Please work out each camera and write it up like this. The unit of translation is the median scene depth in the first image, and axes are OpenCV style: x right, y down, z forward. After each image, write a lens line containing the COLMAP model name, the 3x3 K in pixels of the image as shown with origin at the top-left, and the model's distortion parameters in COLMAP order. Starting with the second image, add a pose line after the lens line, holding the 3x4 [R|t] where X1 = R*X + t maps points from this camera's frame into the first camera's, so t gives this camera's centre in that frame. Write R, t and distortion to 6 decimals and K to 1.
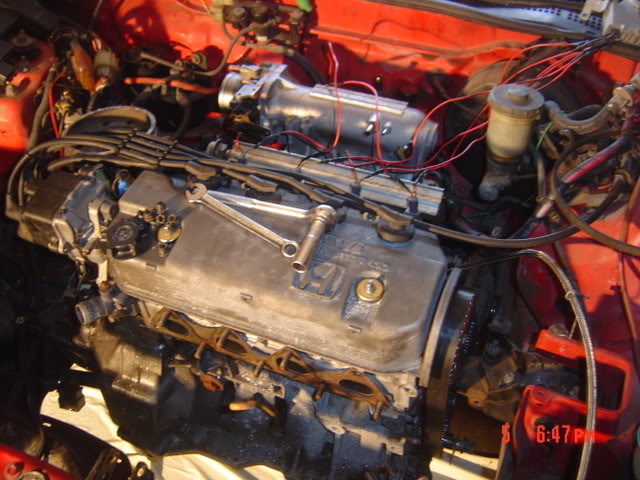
lens RADIAL K [[727.9, 0, 320.0], [0, 727.9, 240.0], [0, 0, 1]] dist [-0.126306, 0.011950]
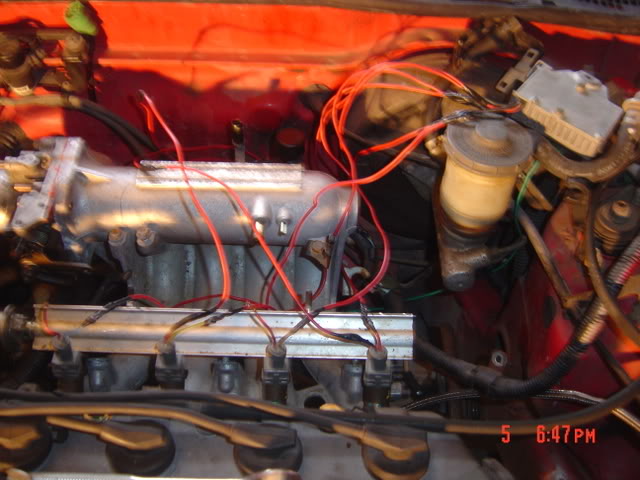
lens RADIAL K [[727.9, 0, 320.0], [0, 727.9, 240.0], [0, 0, 1]] dist [-0.126306, 0.011950]
pose [[0.926201, -0.261839, 0.271277, -0.047072], [0.223044, 0.960626, 0.165680, -0.220129], [-0.303977, -0.092946, 0.948134, 0.388327]]
